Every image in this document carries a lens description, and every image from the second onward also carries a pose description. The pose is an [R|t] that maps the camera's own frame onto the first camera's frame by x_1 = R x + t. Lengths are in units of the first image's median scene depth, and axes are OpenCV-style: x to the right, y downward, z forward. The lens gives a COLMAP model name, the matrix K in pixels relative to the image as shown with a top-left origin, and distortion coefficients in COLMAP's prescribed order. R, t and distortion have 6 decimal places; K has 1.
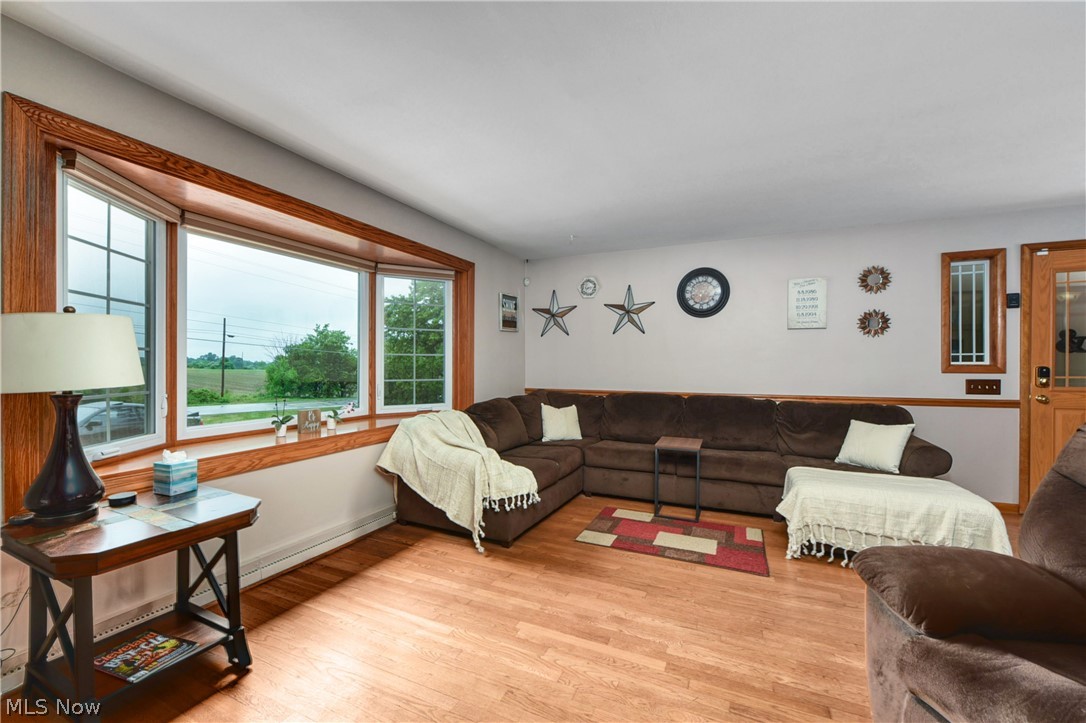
lens RADIAL K [[442.2, 0, 545.9], [0, 442.2, 362.8], [0, 0, 1]] dist [-0.003860, -0.000307]
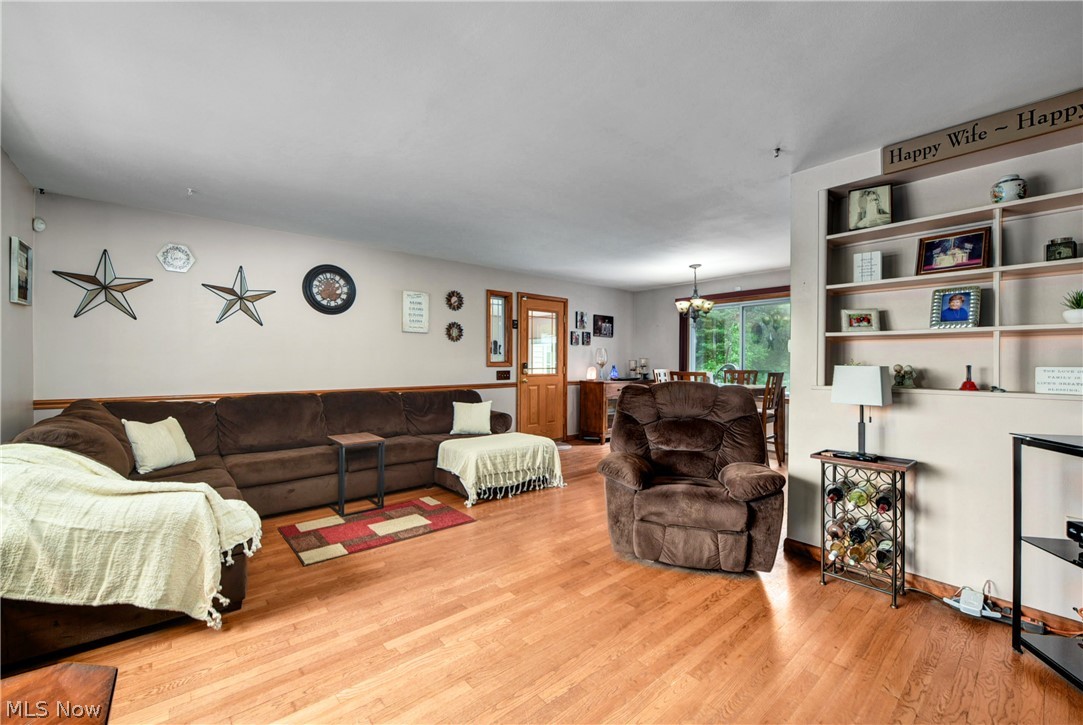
lens RADIAL K [[432.7, 0, 541.5], [0, 432.7, 362.5], [0, 0, 1]] dist [-0.010737, -0.000134]
pose [[0.424720, -0.001941, 0.905323, -0.426467], [-0.004864, 0.999978, 0.004426, -0.000440], [-0.905312, -0.006283, 0.424701, 0.195257]]
